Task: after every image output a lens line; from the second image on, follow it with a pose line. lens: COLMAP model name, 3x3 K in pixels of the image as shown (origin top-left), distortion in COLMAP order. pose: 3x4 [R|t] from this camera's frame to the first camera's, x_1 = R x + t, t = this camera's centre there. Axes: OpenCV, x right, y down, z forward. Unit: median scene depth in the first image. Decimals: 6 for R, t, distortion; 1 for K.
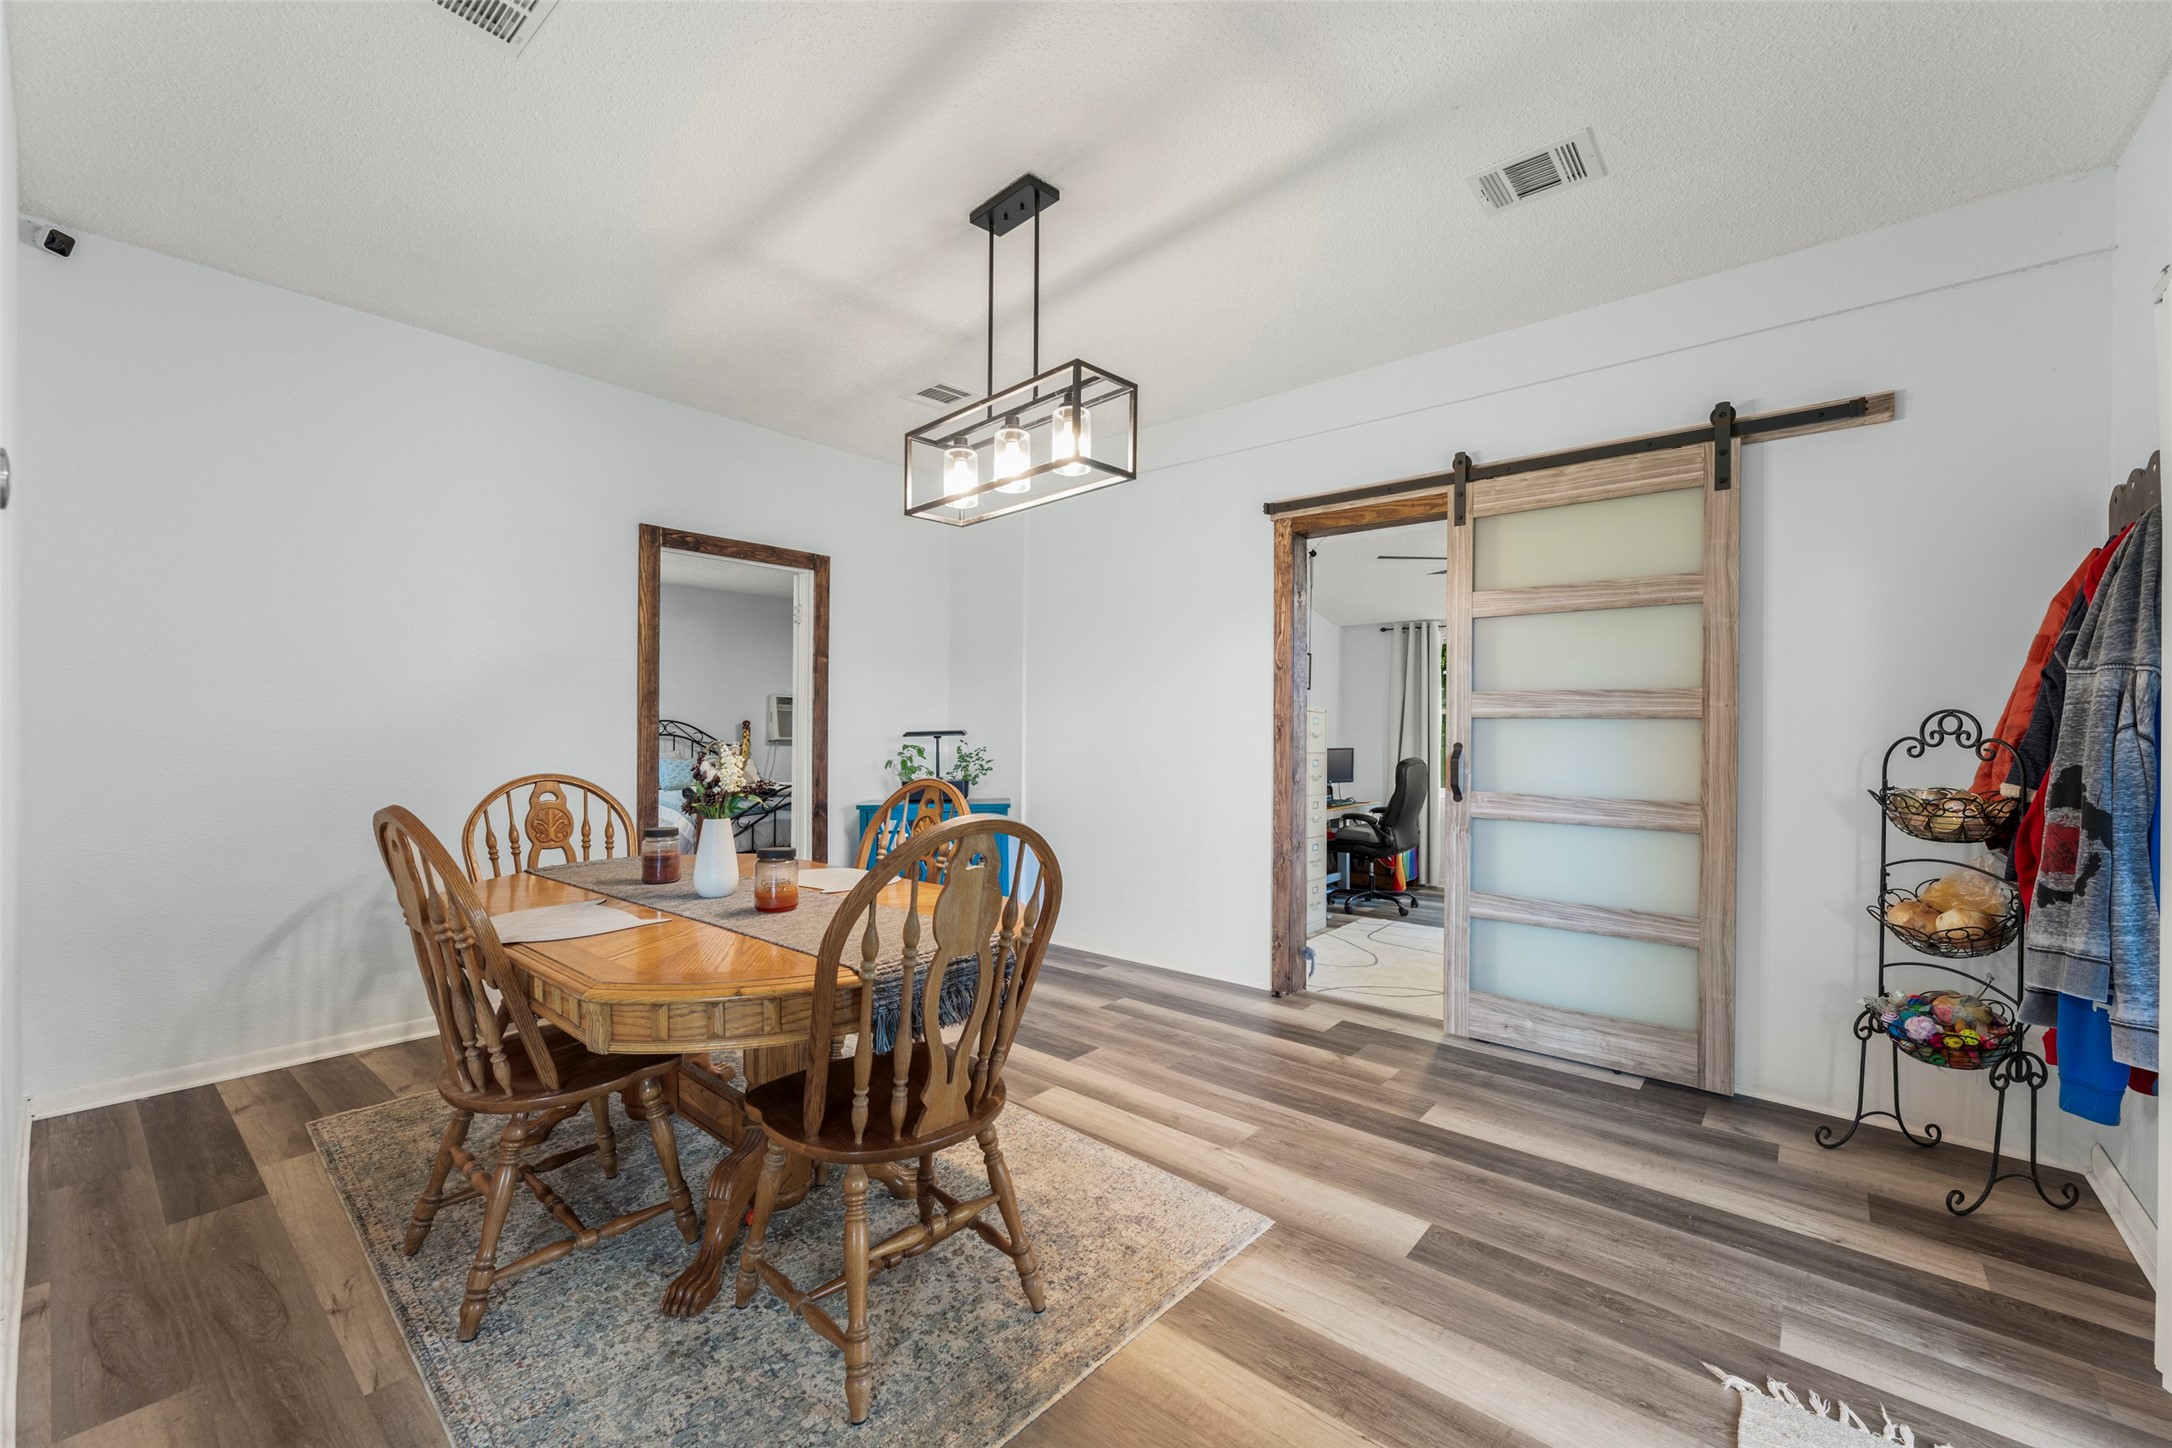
lens RADIAL K [[886.6, 0, 1075.4], [0, 886.6, 732.1], [0, 0, 1]] dist [0.001244, 0.000096]
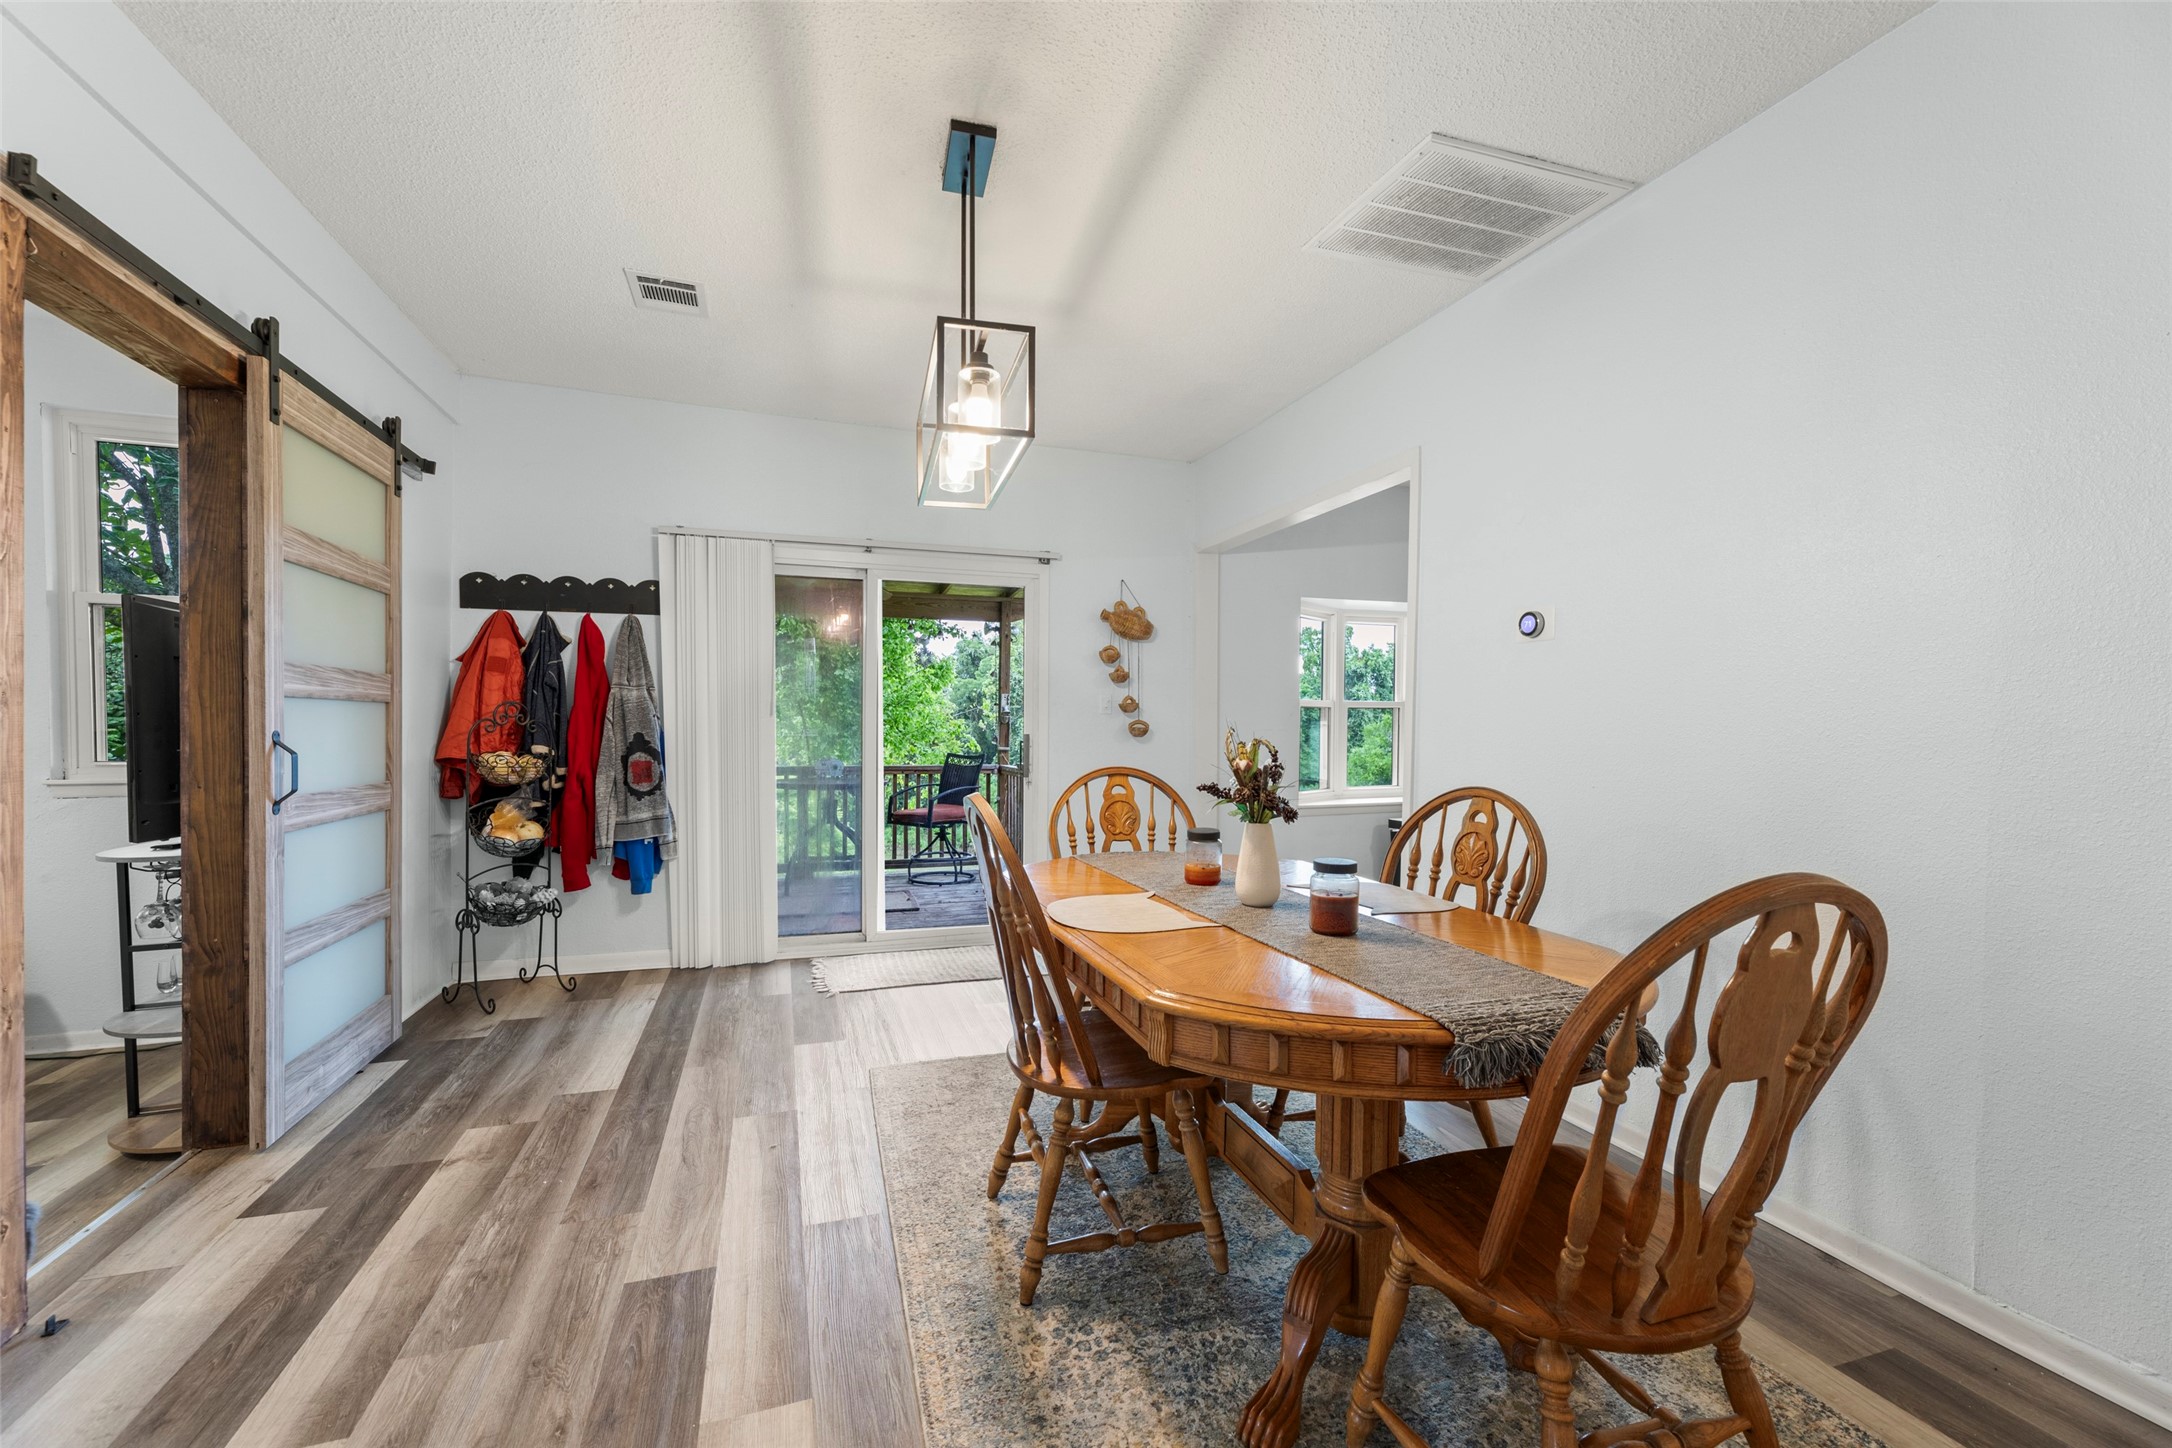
lens RADIAL K [[886.6, 0, 1075.4], [0, 886.6, 728.9], [0, 0, 1]] dist [0.001244, 0.000096]
pose [[-0.861570, -0.013126, 0.507470, -0.553132], [-0.007464, 0.999885, 0.013191, -0.003854], [-0.507585, 0.007578, -0.861569, 1.486601]]
